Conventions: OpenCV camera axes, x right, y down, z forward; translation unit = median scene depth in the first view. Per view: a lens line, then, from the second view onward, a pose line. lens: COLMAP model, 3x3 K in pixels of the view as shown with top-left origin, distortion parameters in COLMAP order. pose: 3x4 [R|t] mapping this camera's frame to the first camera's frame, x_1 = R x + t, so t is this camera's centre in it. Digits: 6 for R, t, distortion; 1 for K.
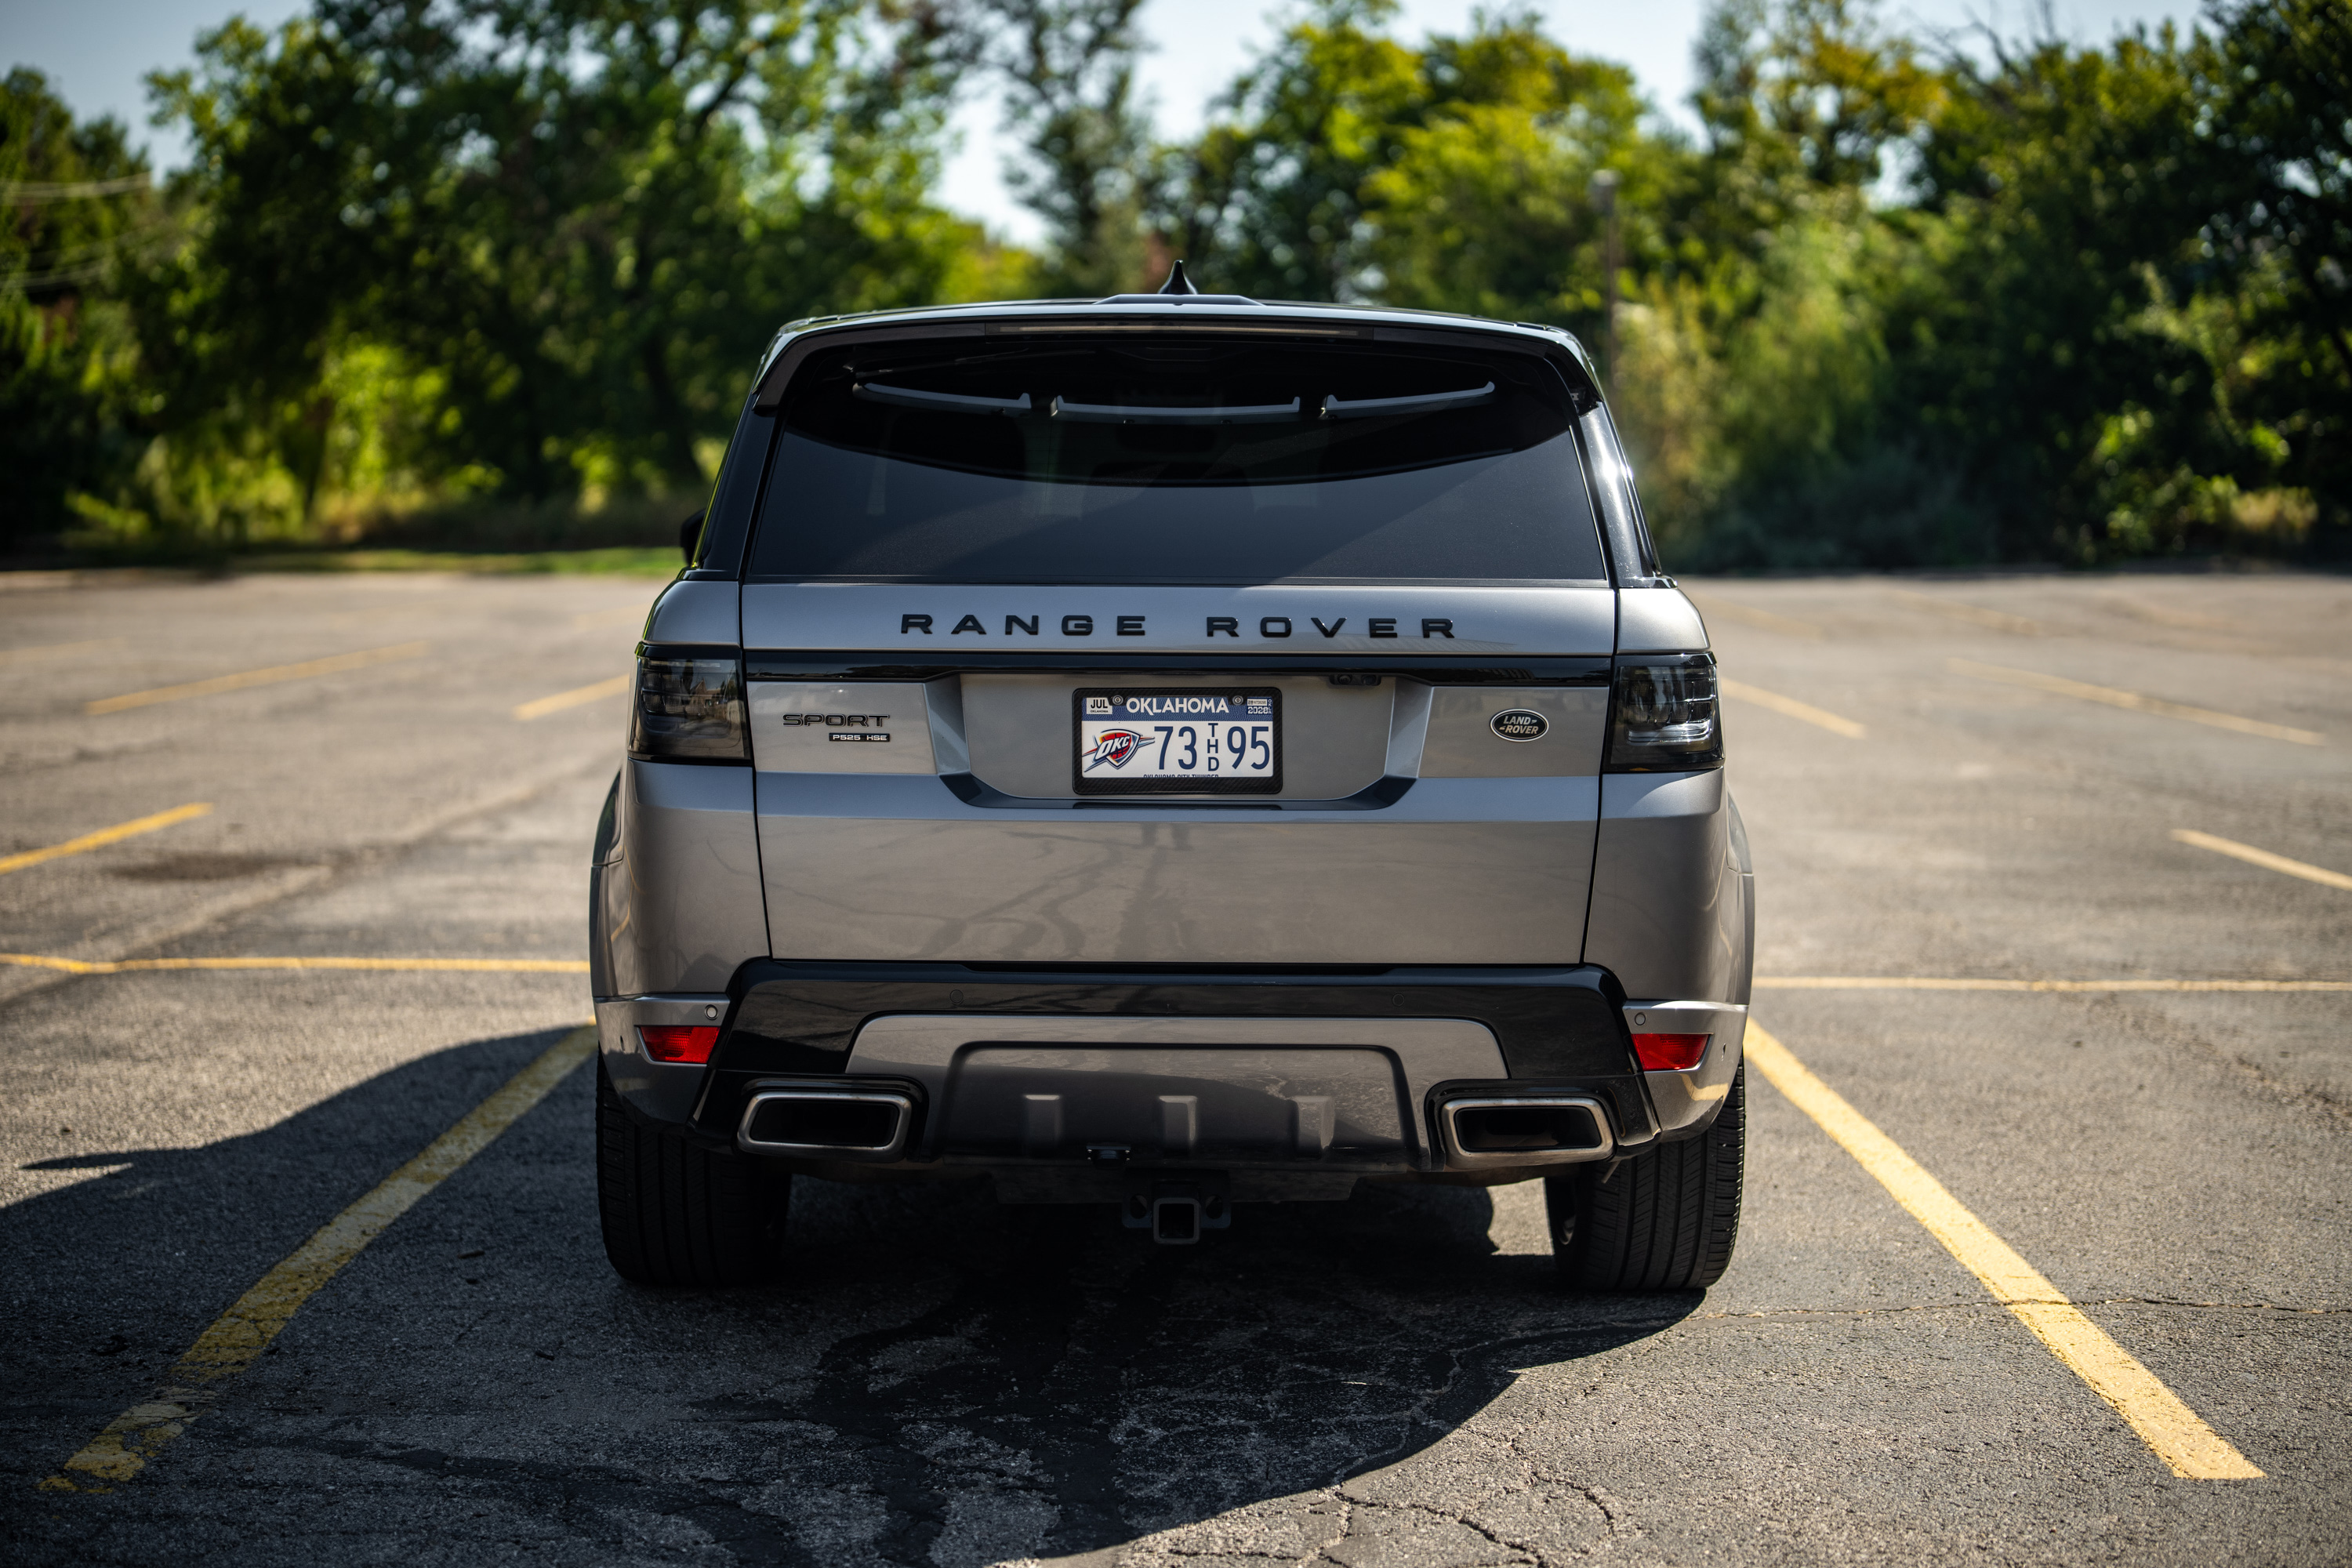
lens RADIAL K [[3497.7, 0, 1178.1], [0, 3497.7, 823.3], [0, 0, 1]] dist [0.009397, -0.131082]
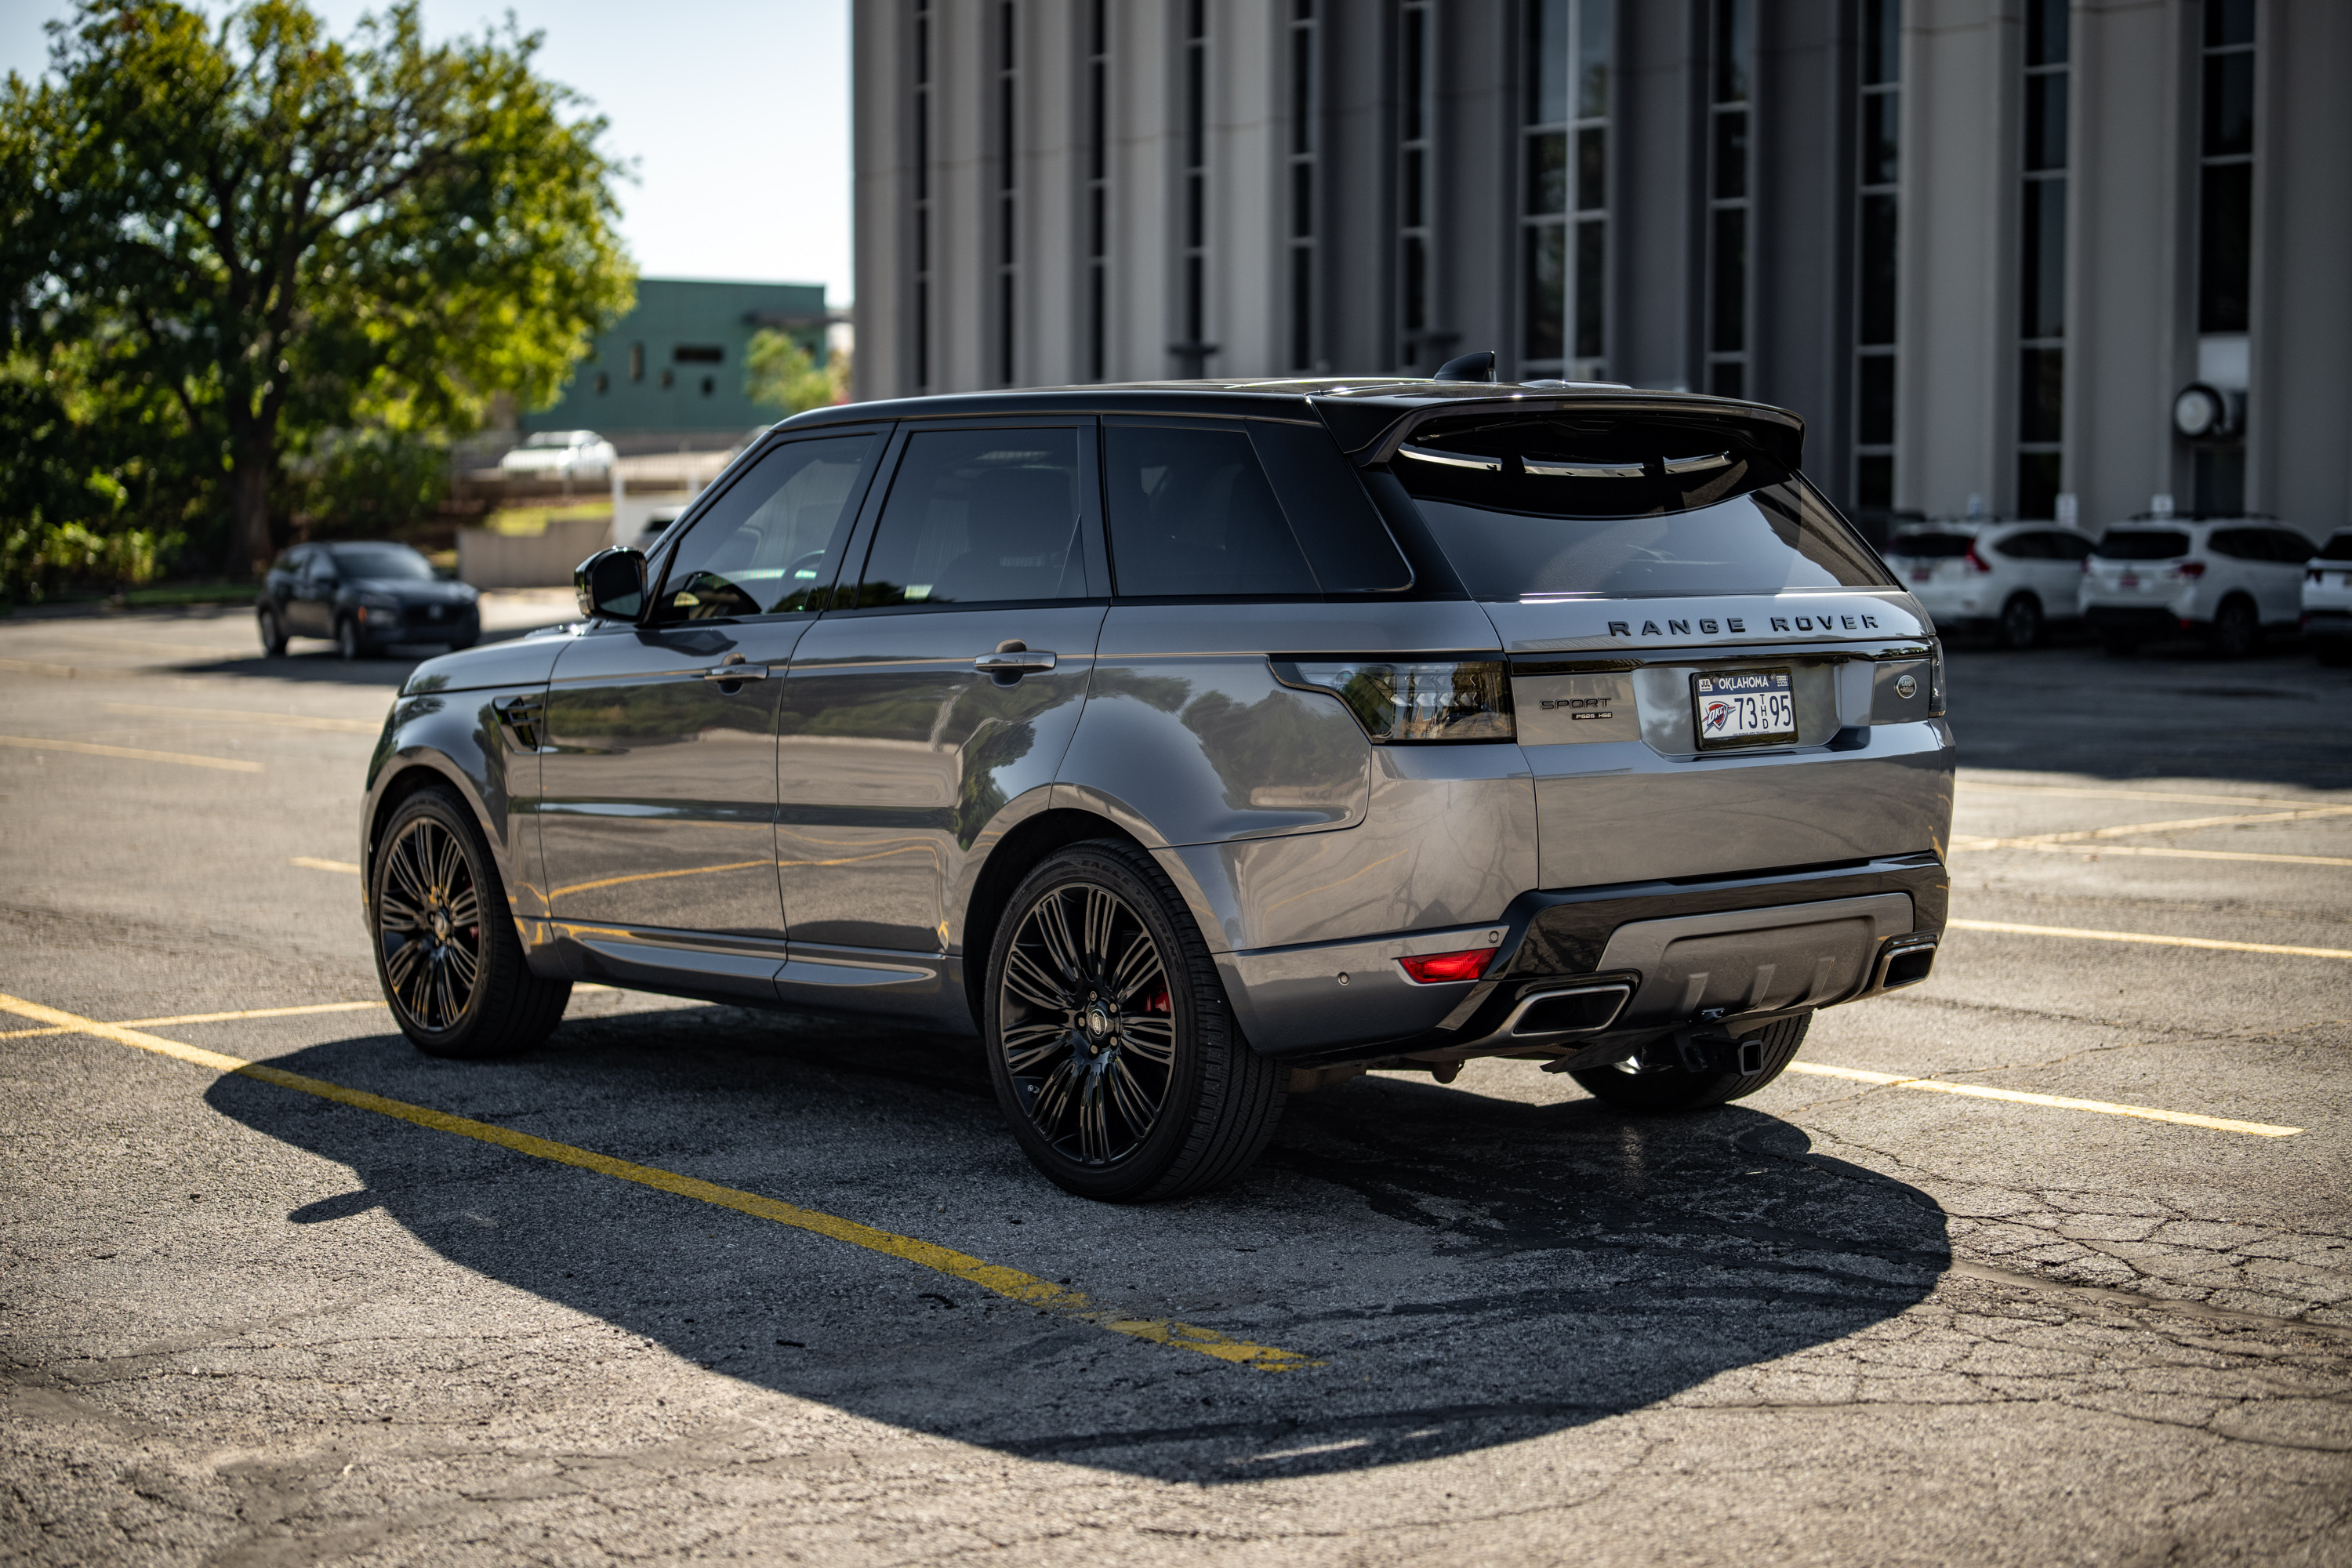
lens RADIAL K [[3497.7, 0, 1178.1], [0, 3497.7, 823.3], [0, 0, 1]] dist [0.009397, -0.131082]
pose [[0.784190, -0.063400, 0.617273, -1.026257], [0.071127, 0.997394, 0.012081, -0.010942], [-0.616431, 0.034431, 0.786656, 0.057592]]
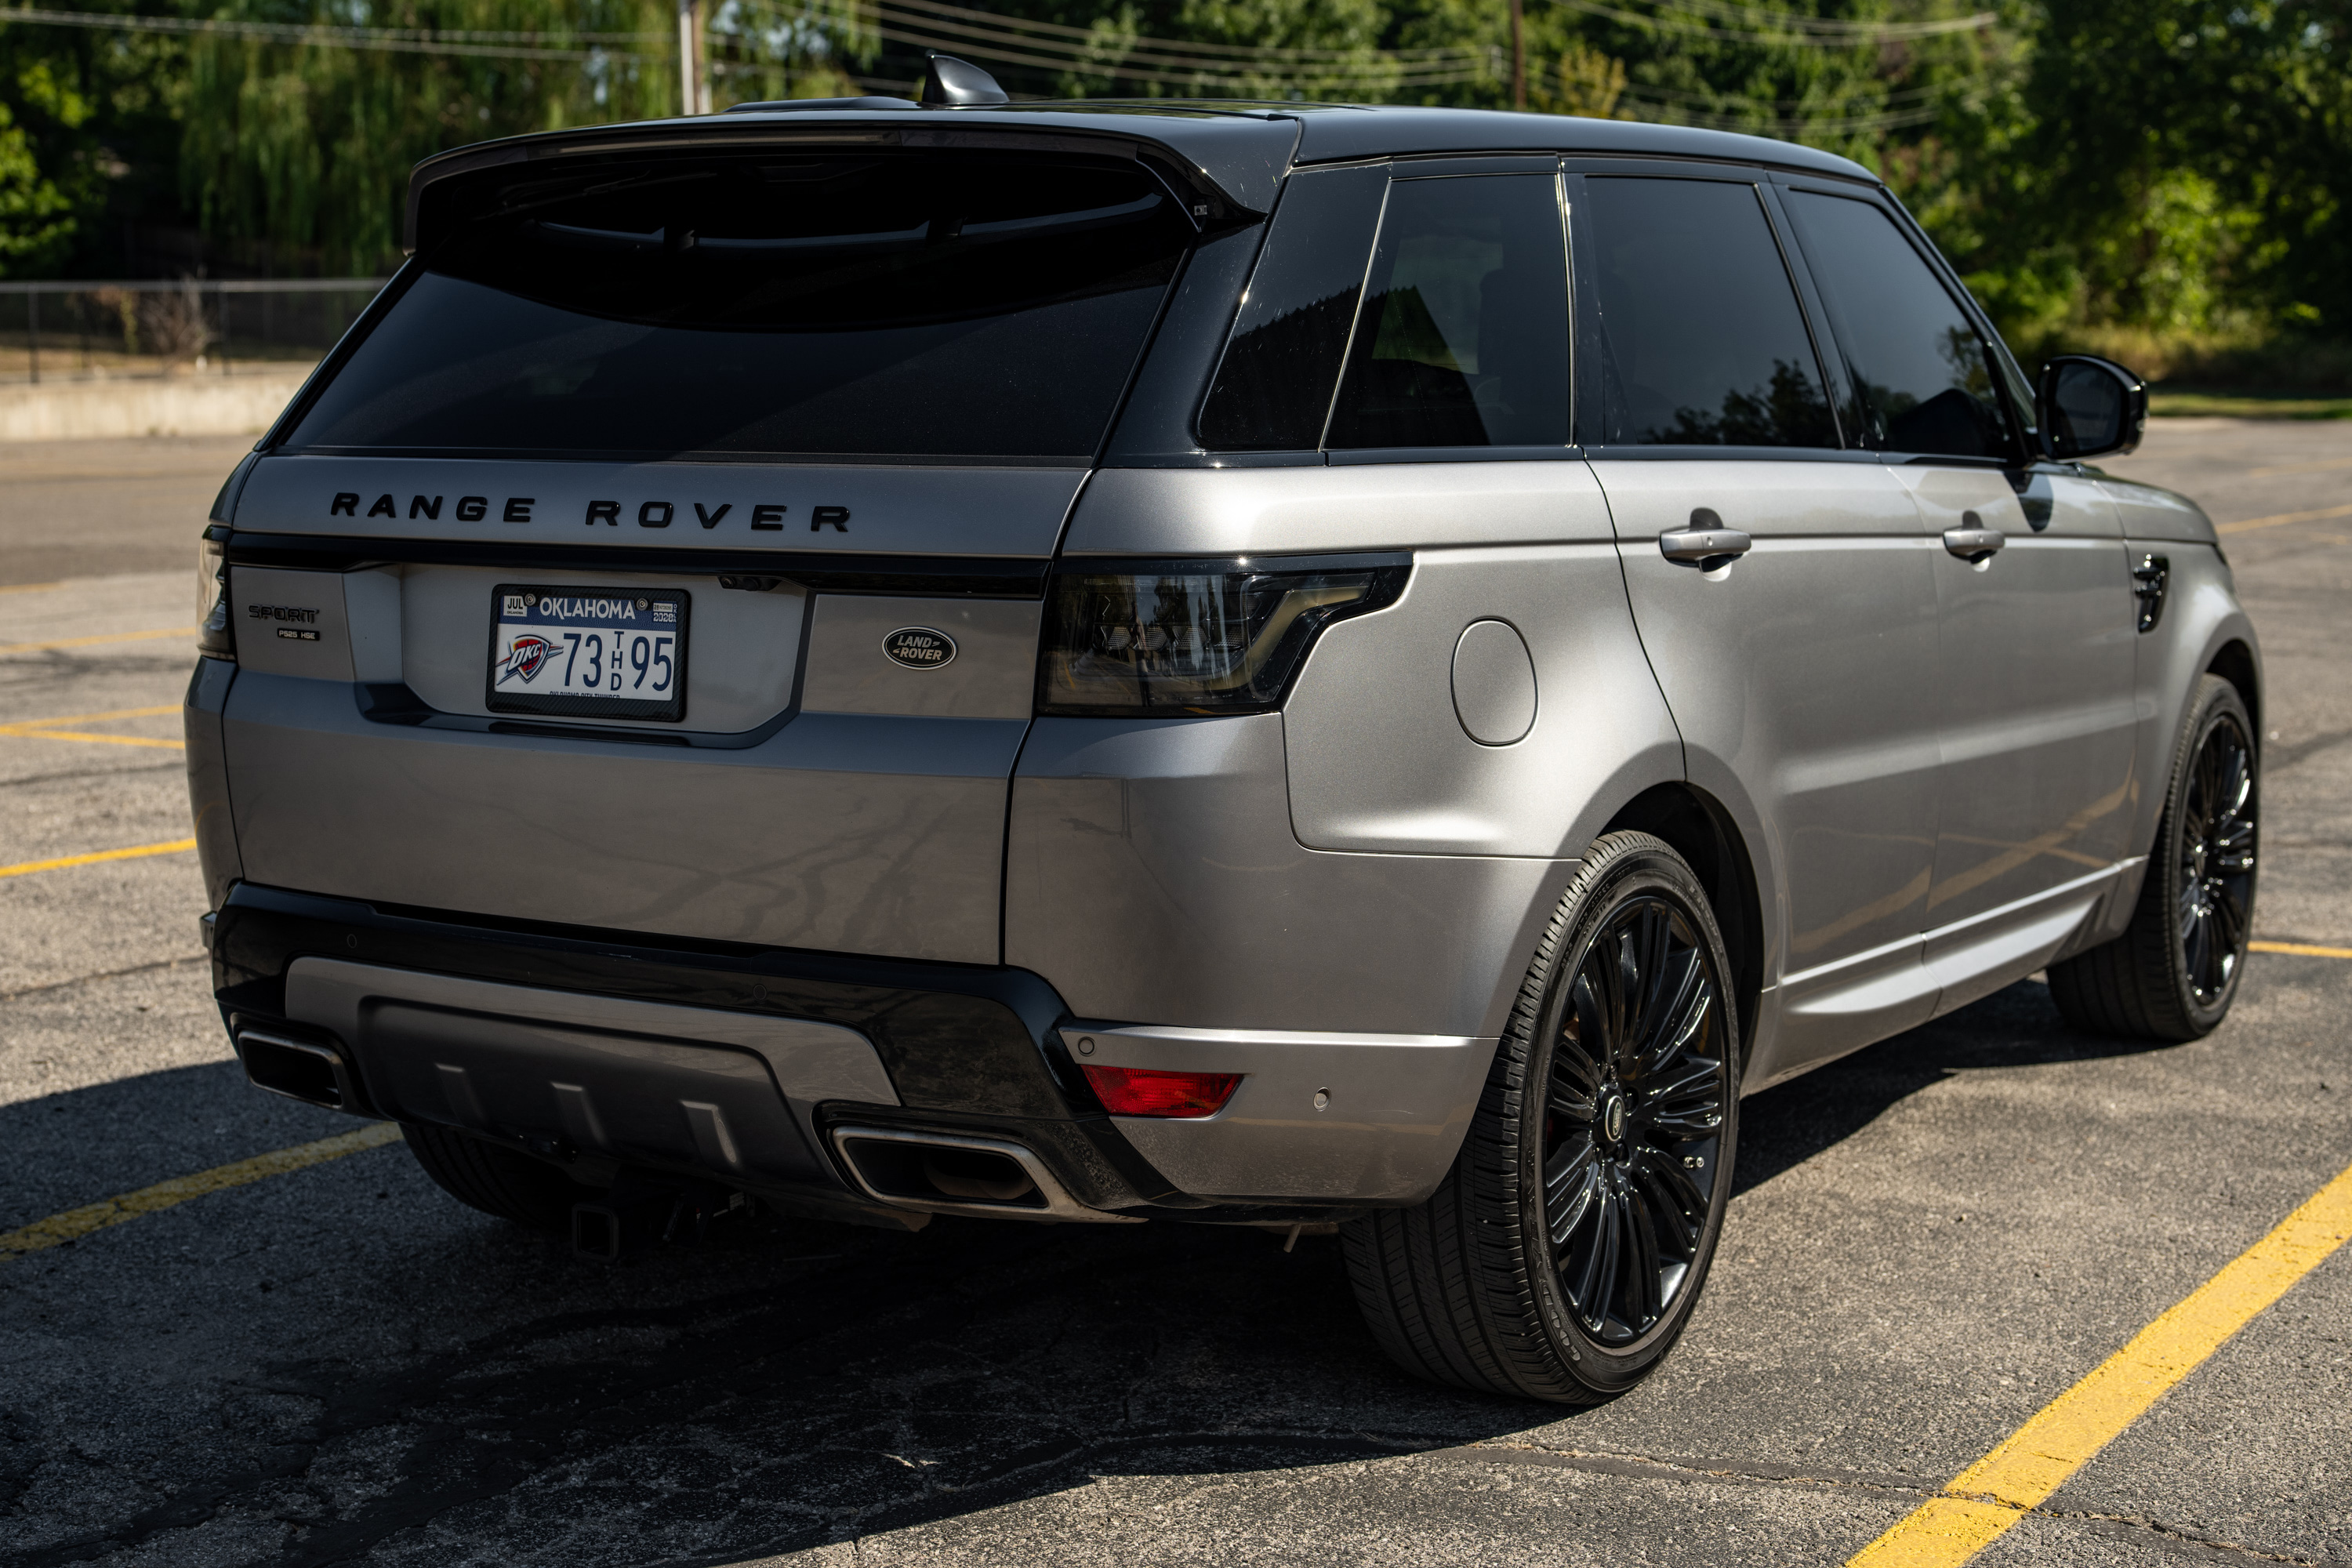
lens RADIAL K [[3497.7, 0, 1178.1], [0, 3497.7, 823.3], [0, 0, 1]] dist [0.009397, -0.131082]
pose [[0.830739, 0.064449, -0.552918, 0.569323], [-0.039393, 0.997591, 0.057095, -0.035705], [0.555266, -0.025650, 0.831277, 0.396191]]
